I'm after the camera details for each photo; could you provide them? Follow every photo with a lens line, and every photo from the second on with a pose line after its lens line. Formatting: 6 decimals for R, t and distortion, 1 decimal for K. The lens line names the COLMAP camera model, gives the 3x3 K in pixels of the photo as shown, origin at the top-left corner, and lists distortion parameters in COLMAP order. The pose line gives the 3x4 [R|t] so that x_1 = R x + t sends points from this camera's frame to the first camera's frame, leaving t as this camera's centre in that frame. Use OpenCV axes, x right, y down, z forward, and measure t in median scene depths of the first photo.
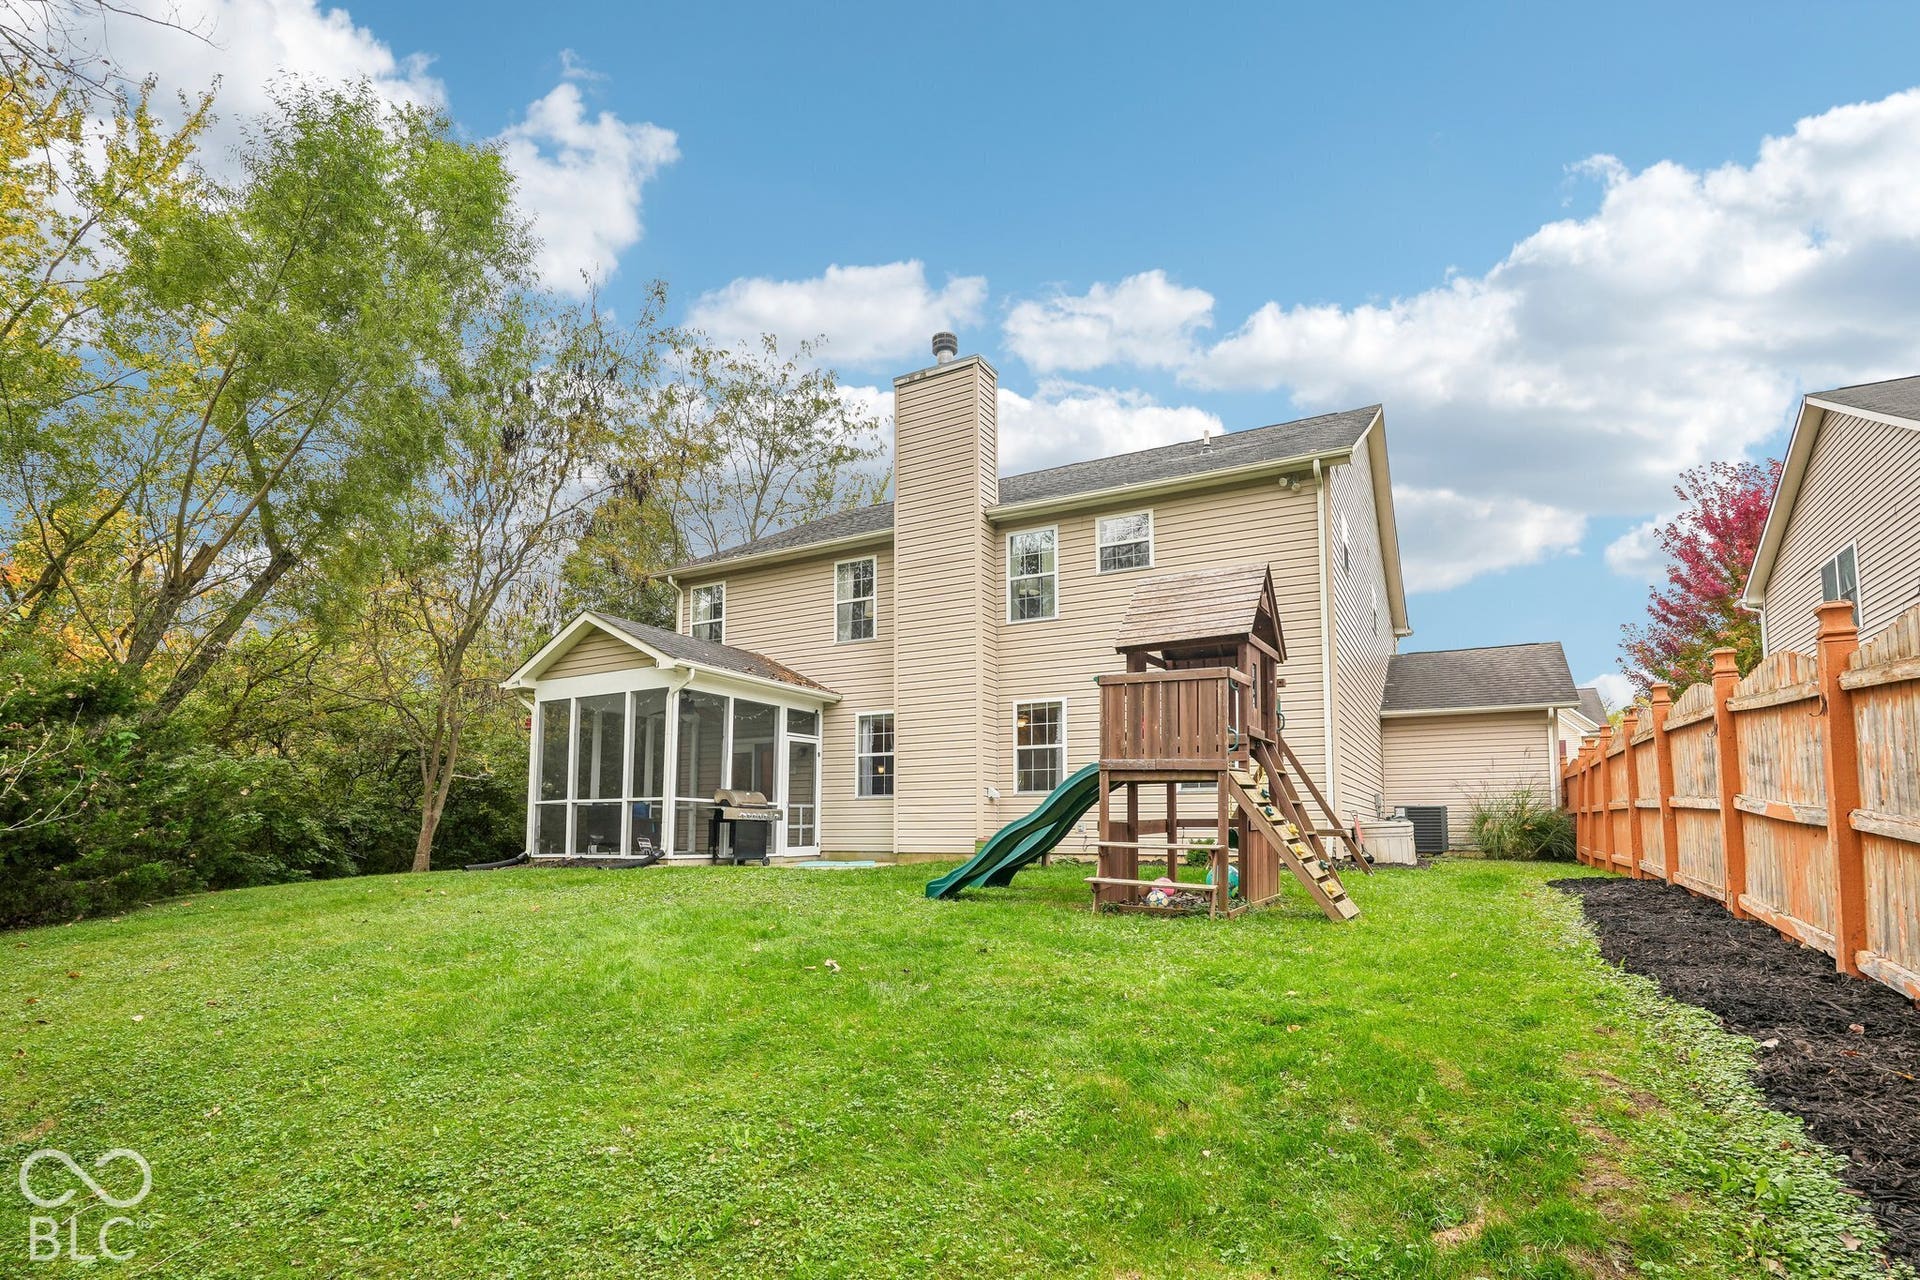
lens RADIAL K [[934.6, 0, 945.9], [0, 934.6, 764.0], [0, 0, 1]] dist [-0.002235, 0.031548]
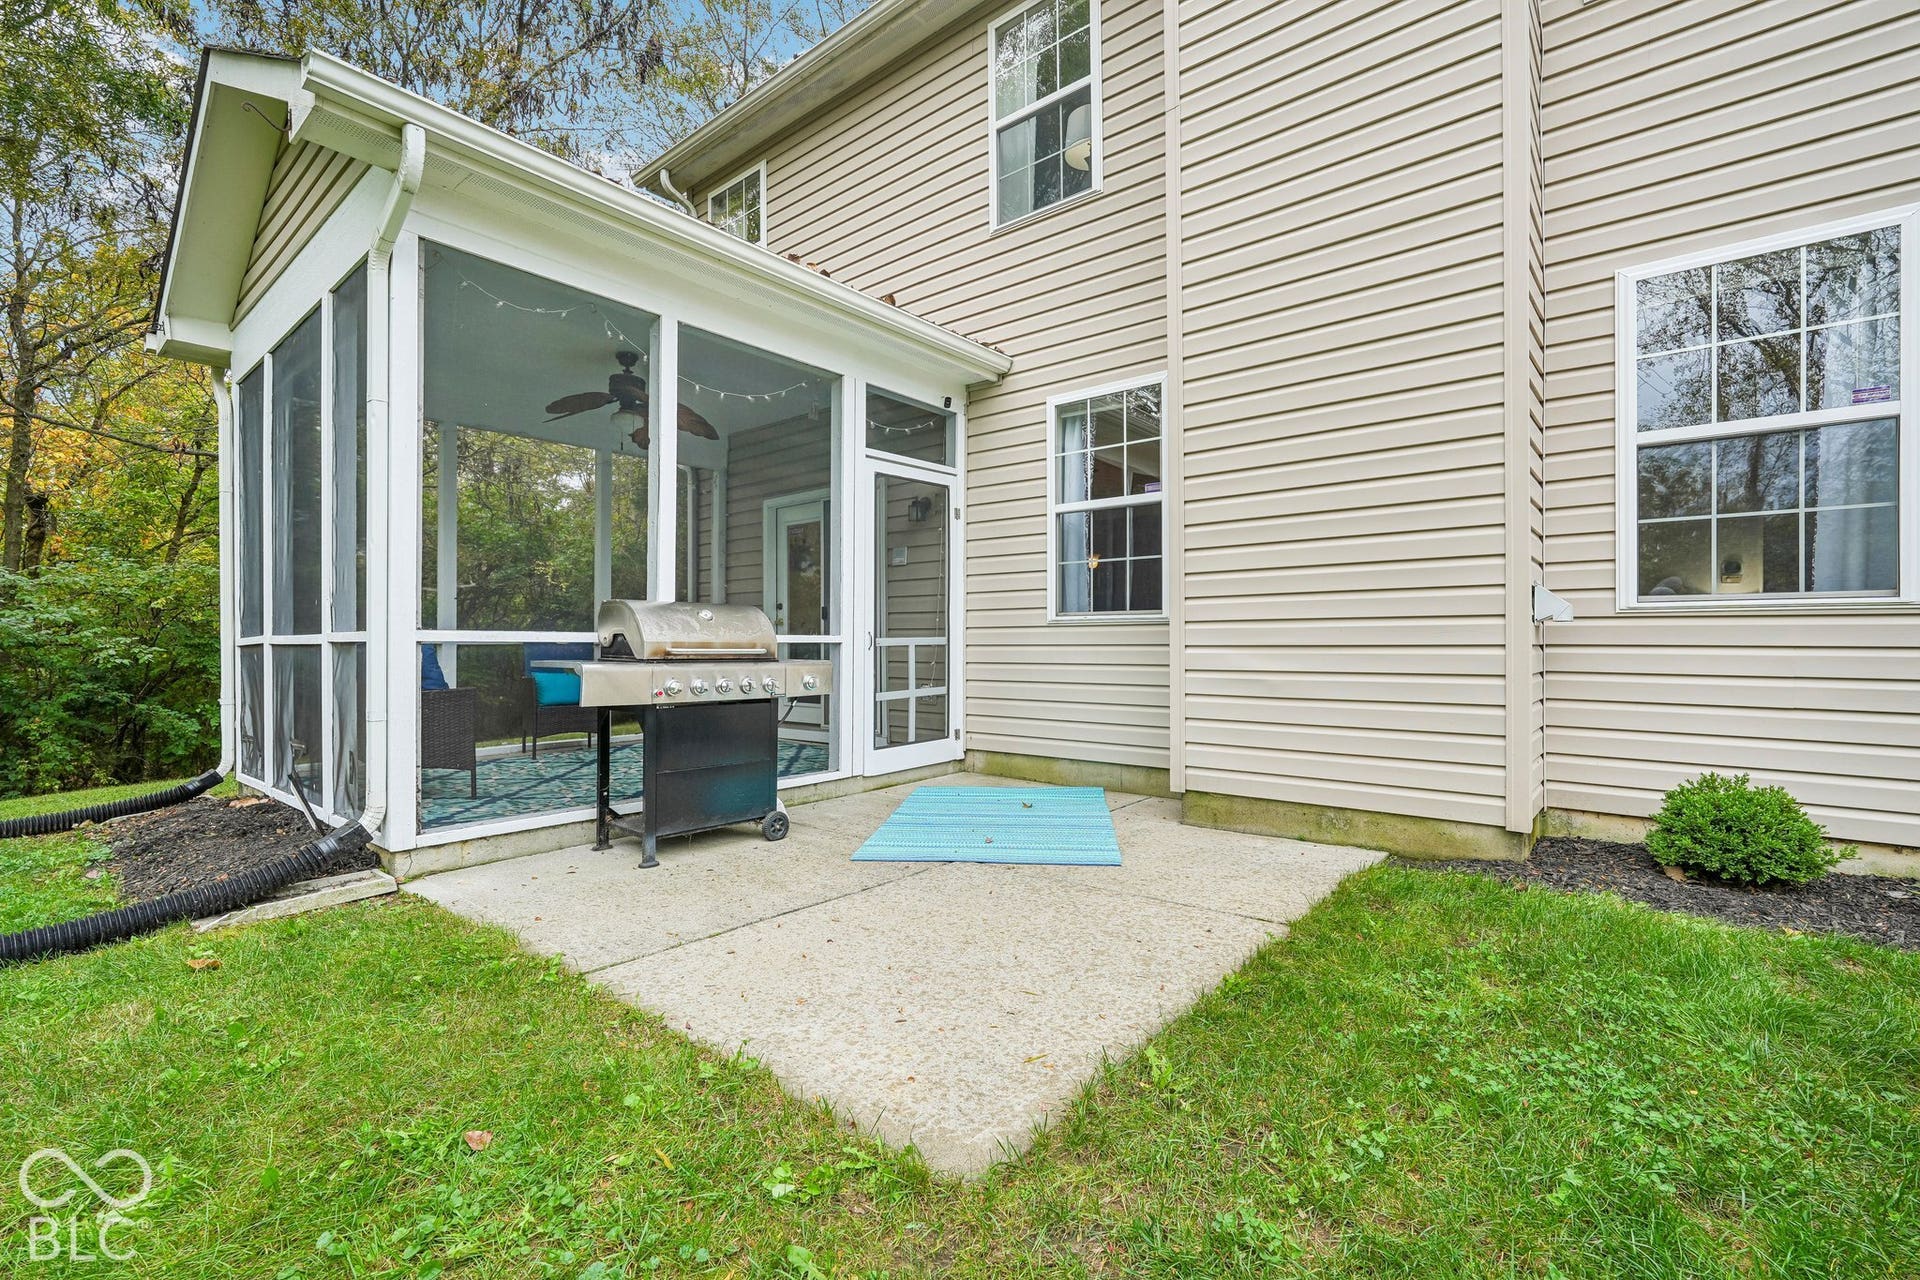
lens RADIAL K [[841.0, 0, 960.0], [0, 841.0, 640.0], [0, 0, 1]] dist [-0.014460, 0.000109]
pose [[0.981553, -0.004474, -0.191136, -0.066972], [0.018812, 0.997135, 0.073263, 0.018410], [0.190261, -0.075507, 0.978826, 0.656543]]
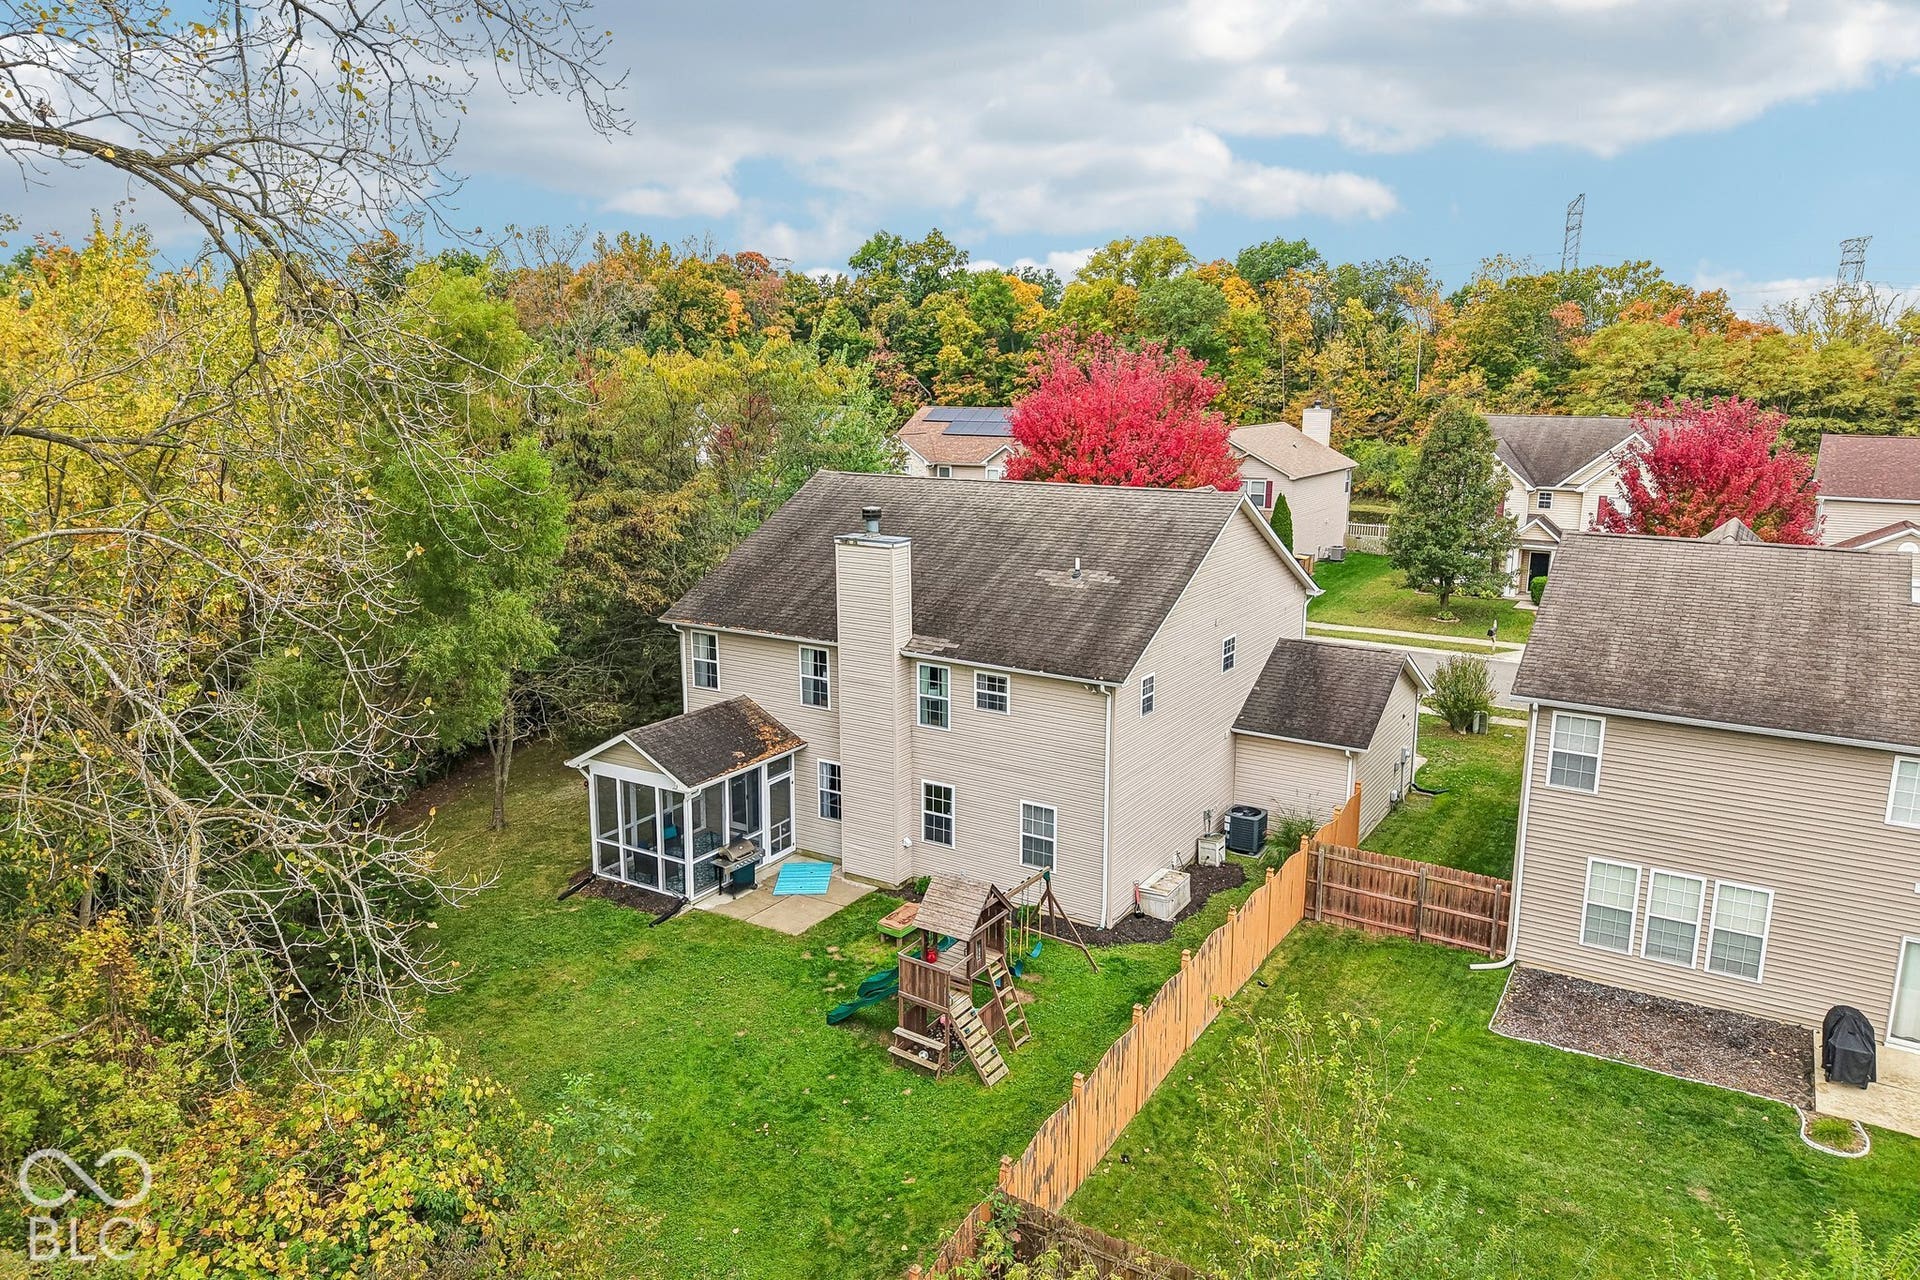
lens RADIAL K [[1250.3, 0, 956.9], [0, 1250.3, 633.7], [0, 0, 1]] dist [0.112810, 0.000009]
pose [[0.998225, 0.012811, -0.058163, 0.216589], [0.003415, 0.962674, 0.270642, -0.740984], [0.059460, -0.270360, 0.960921, -0.721977]]
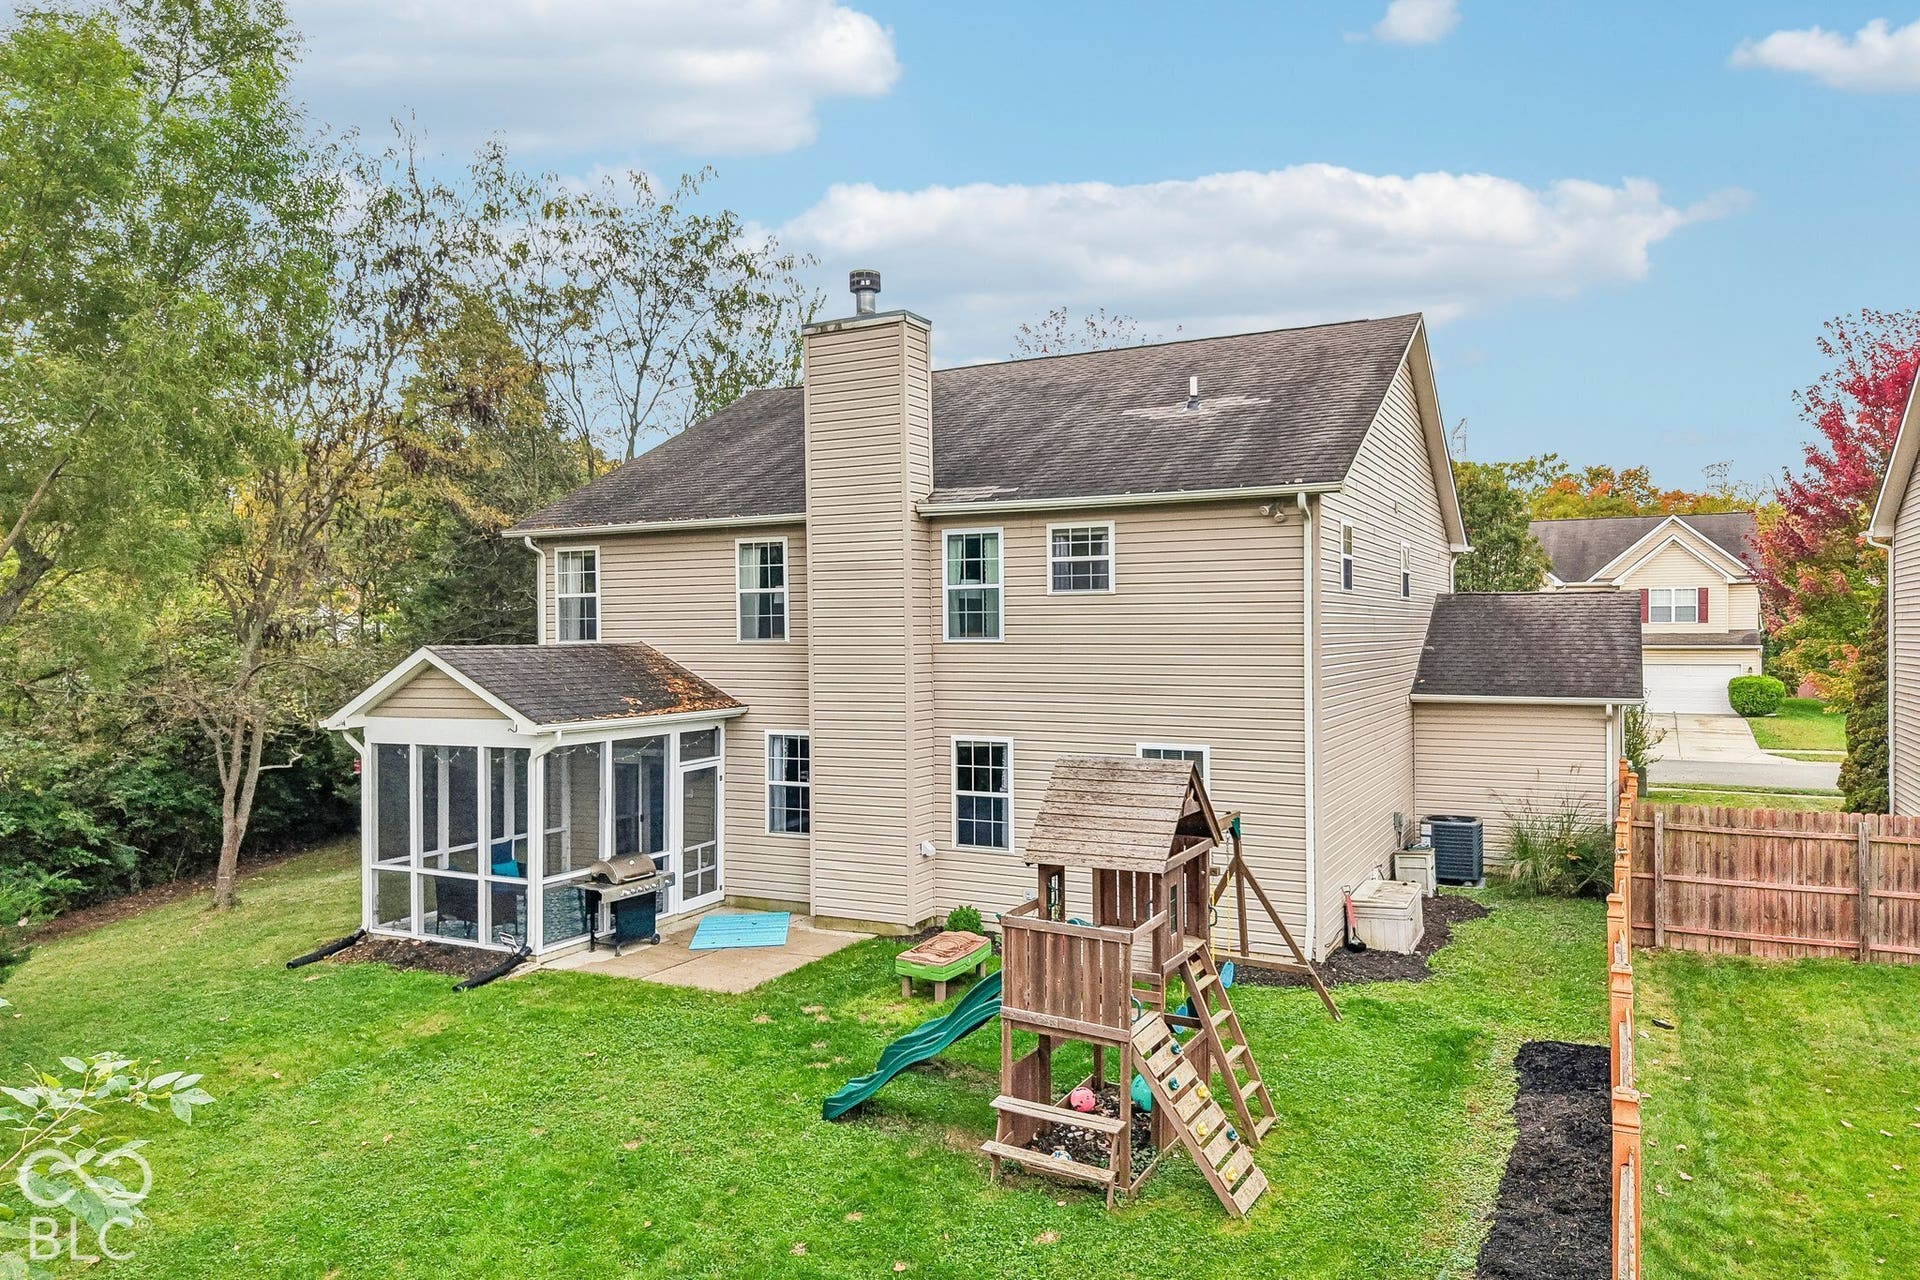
lens RADIAL K [[1268.8, 0, 960.0], [0, 1268.8, 640.0], [0, 0, 1]] dist [0.033810, -0.000347]
pose [[0.999590, -0.008140, 0.027448, 0.045429], [0.005920, 0.996776, 0.080012, -0.224861], [-0.028011, -0.079816, 0.996416, -0.109199]]
